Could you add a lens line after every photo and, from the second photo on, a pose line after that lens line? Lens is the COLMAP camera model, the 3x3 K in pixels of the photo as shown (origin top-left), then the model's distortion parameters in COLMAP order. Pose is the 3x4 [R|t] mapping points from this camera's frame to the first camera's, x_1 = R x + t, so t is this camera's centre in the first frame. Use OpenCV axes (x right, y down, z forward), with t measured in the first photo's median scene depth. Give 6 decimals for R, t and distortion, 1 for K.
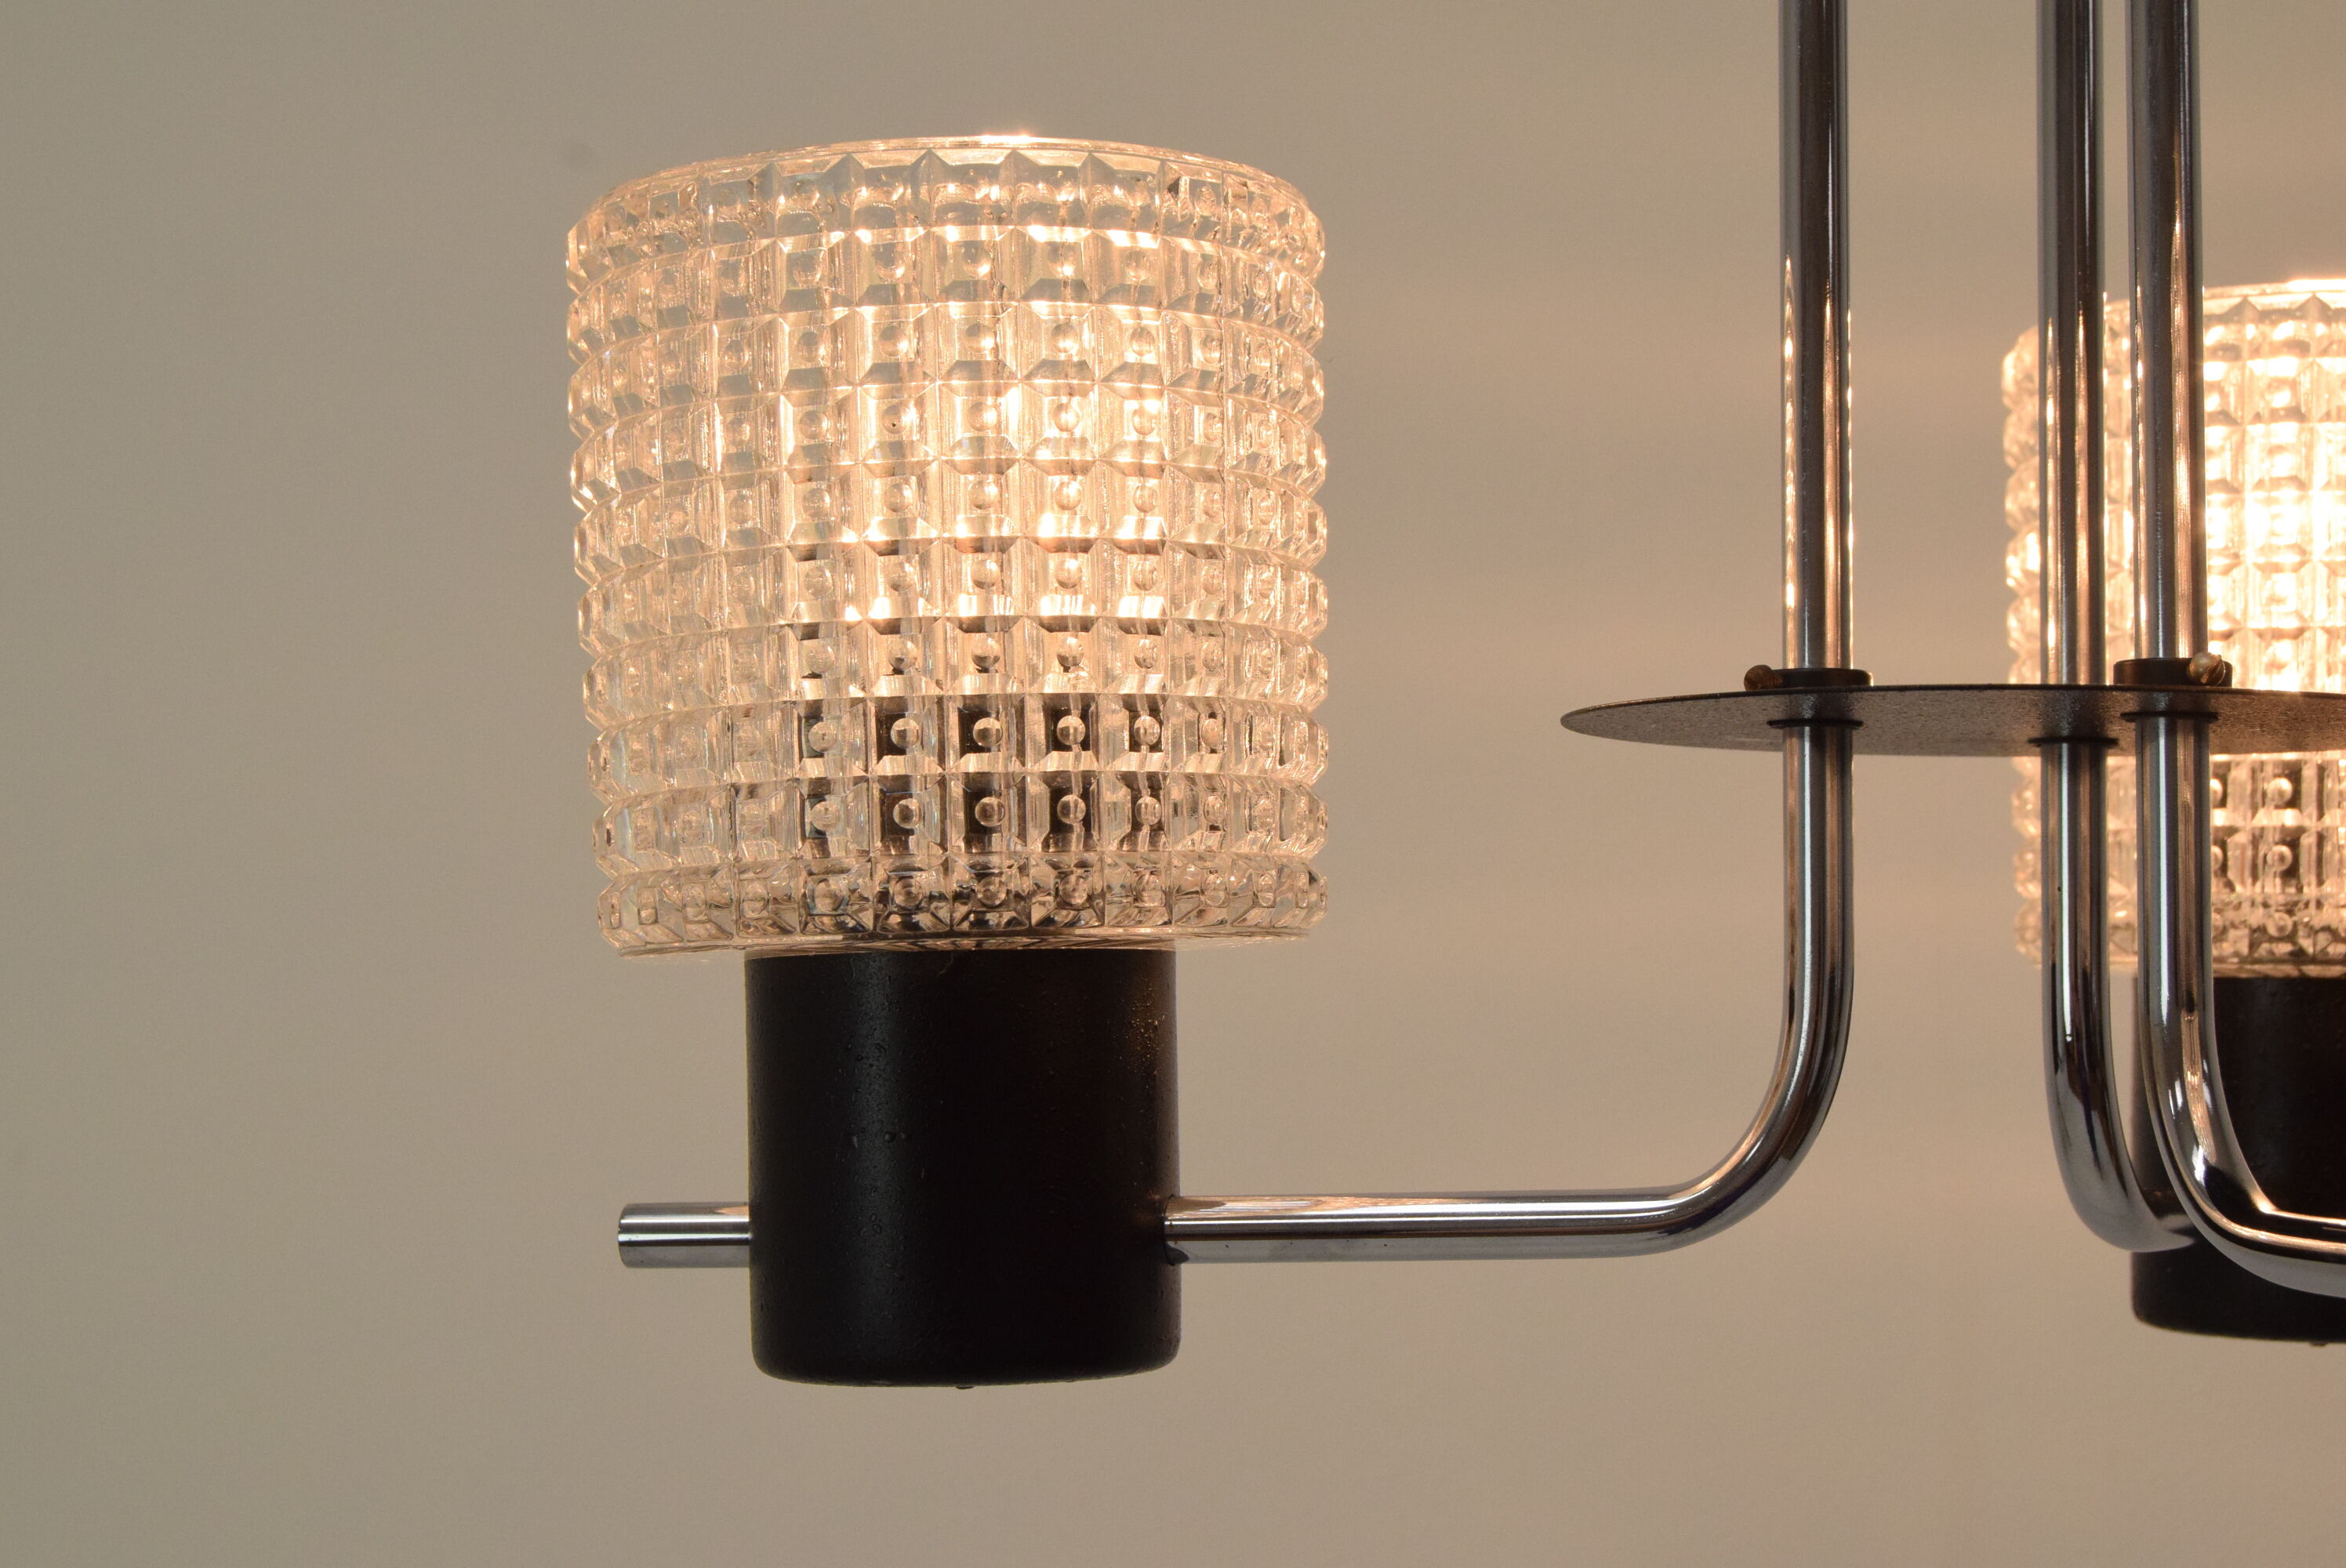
lens RADIAL K [[4024.9, 0, 1164.4], [0, 4024.9, 784.9], [0, 0, 1]] dist [-0.029842, 0.000000]
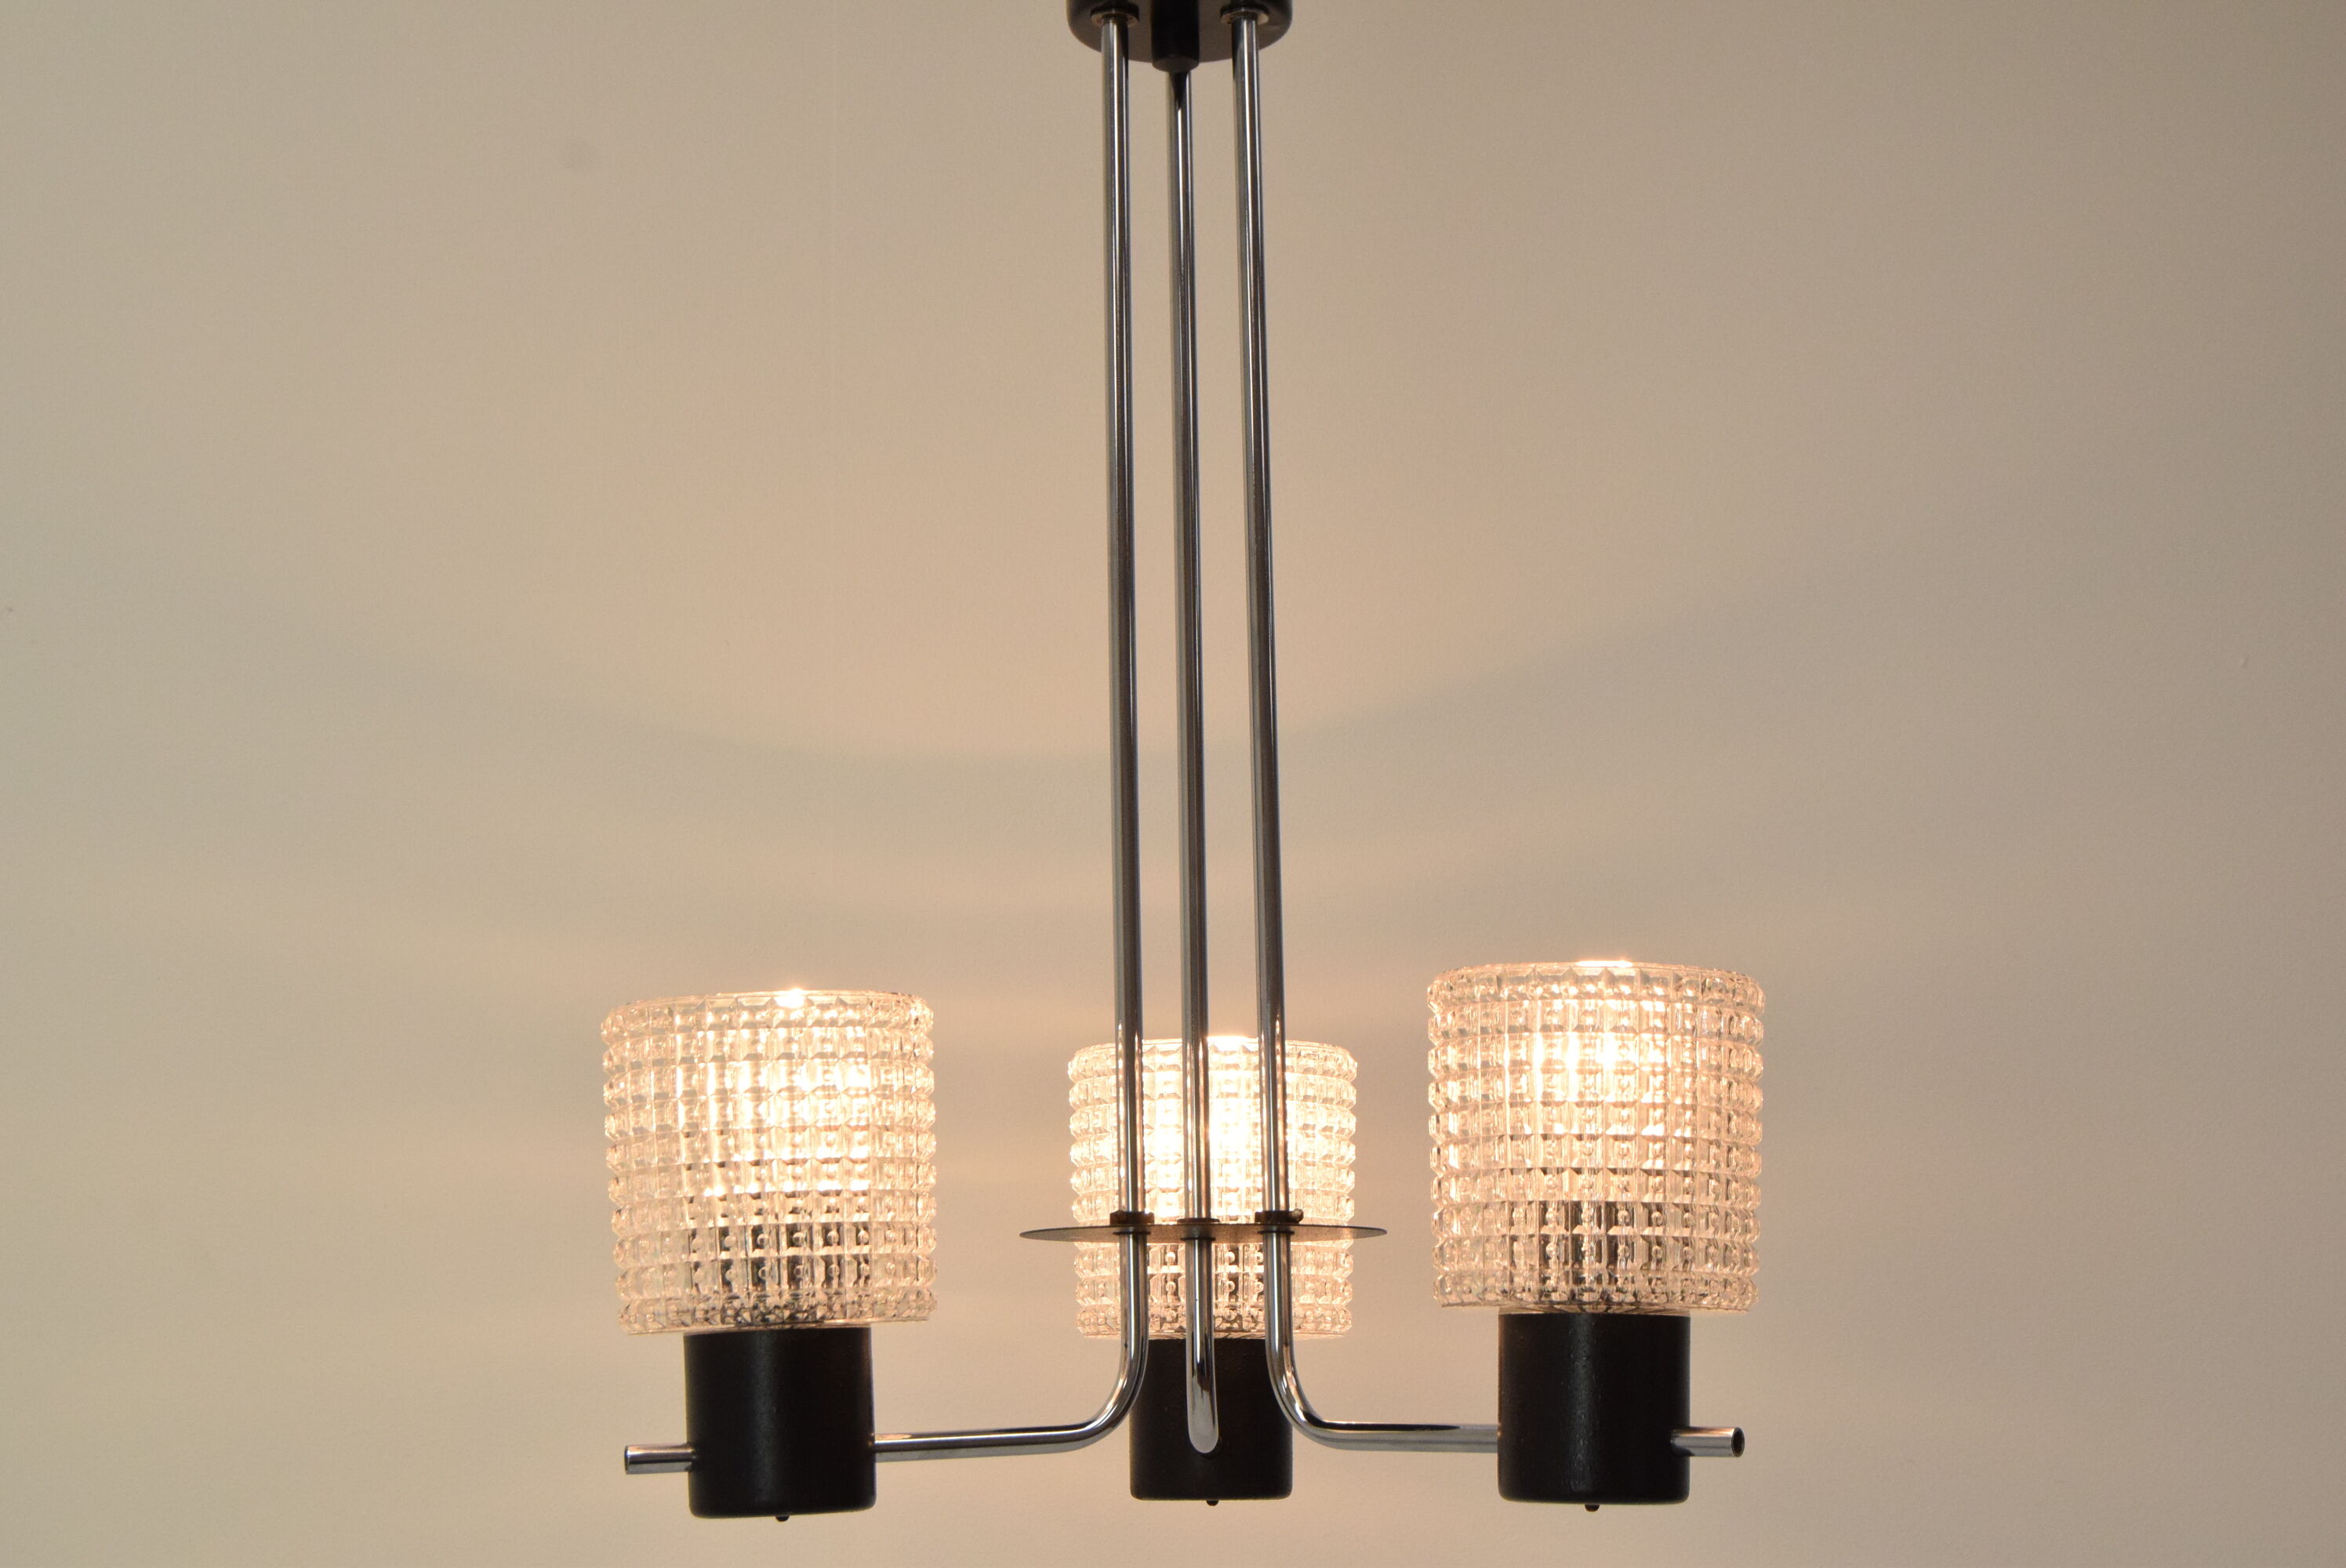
lens RADIAL K [[4024.9, 0, 1180.6], [0, 4024.9, 811.4], [0, 0, 1]] dist [-0.029842, 0.000000]
pose [[0.994350, -0.005773, 0.105994, -0.069334], [0.014155, 0.996814, -0.078496, -0.075612], [-0.105203, 0.079553, 0.991264, -1.431618]]
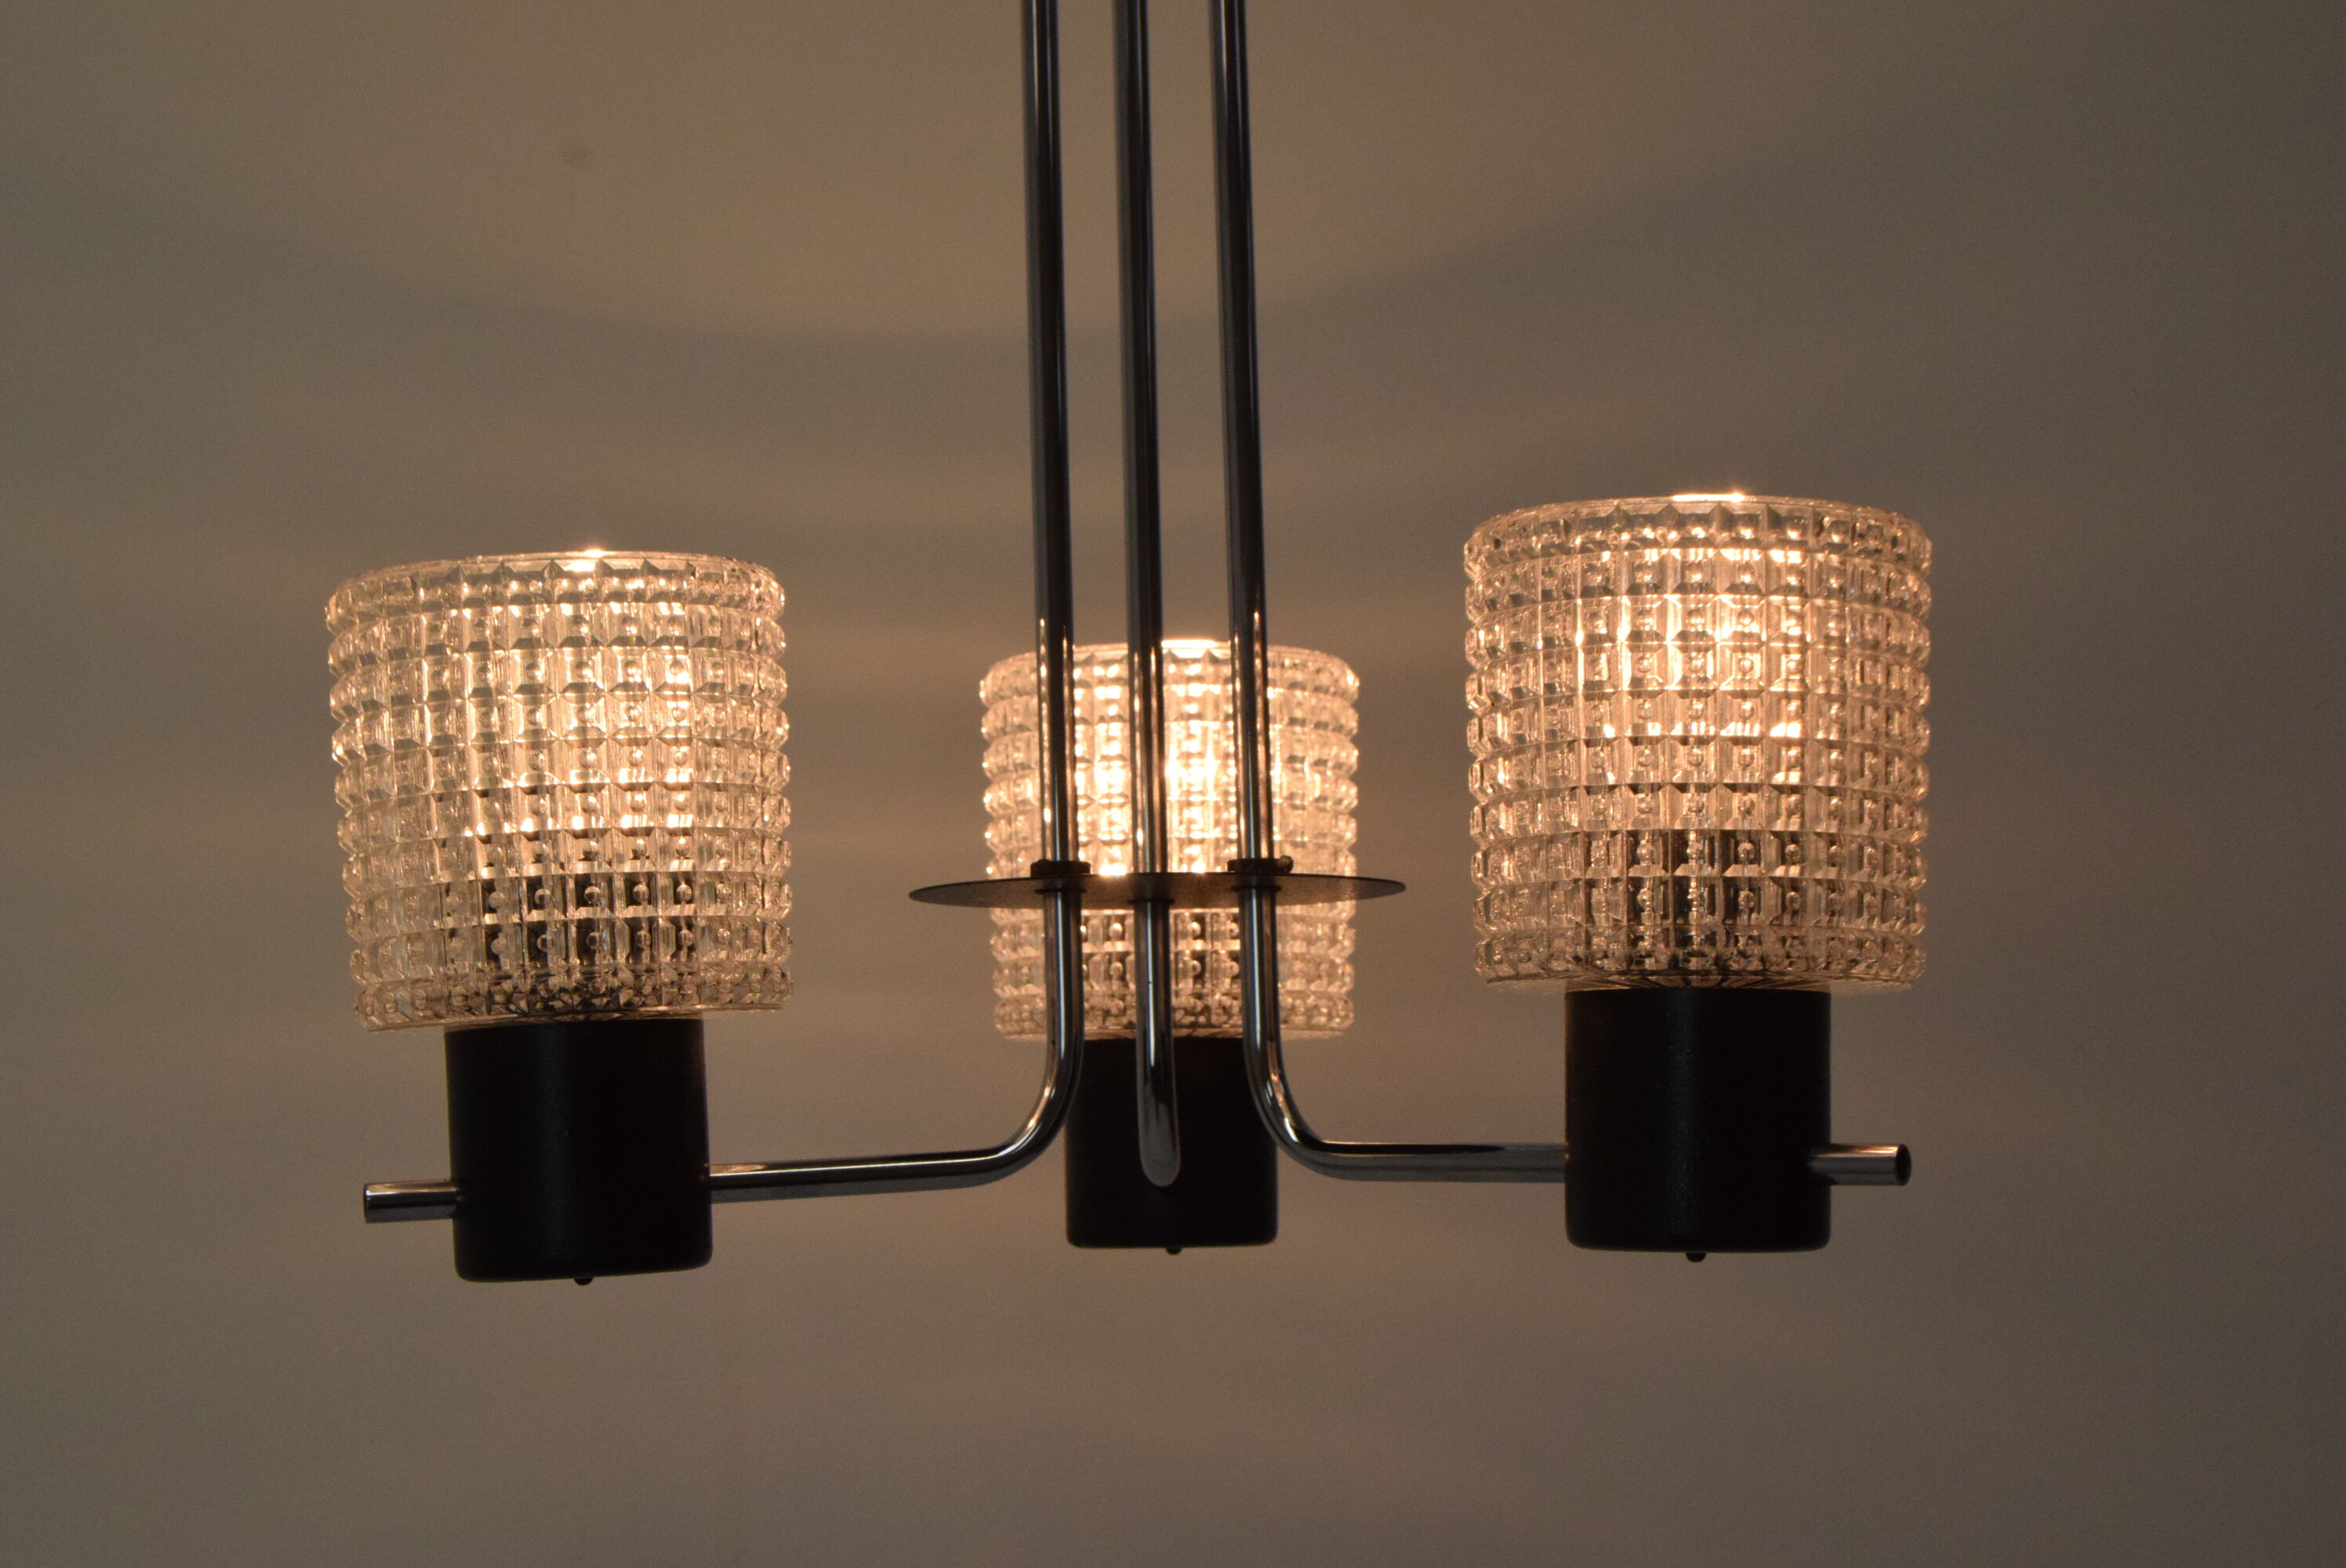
lens RADIAL K [[4024.9, 0, 1187.1], [0, 4024.9, 783.8], [0, 0, 1]] dist [-0.029842, 0.000000]
pose [[0.993023, -0.020213, 0.116172, 0.010457], [0.022707, 0.999538, -0.020186, -0.020186], [-0.115710, 0.022683, 0.993024, -0.750265]]
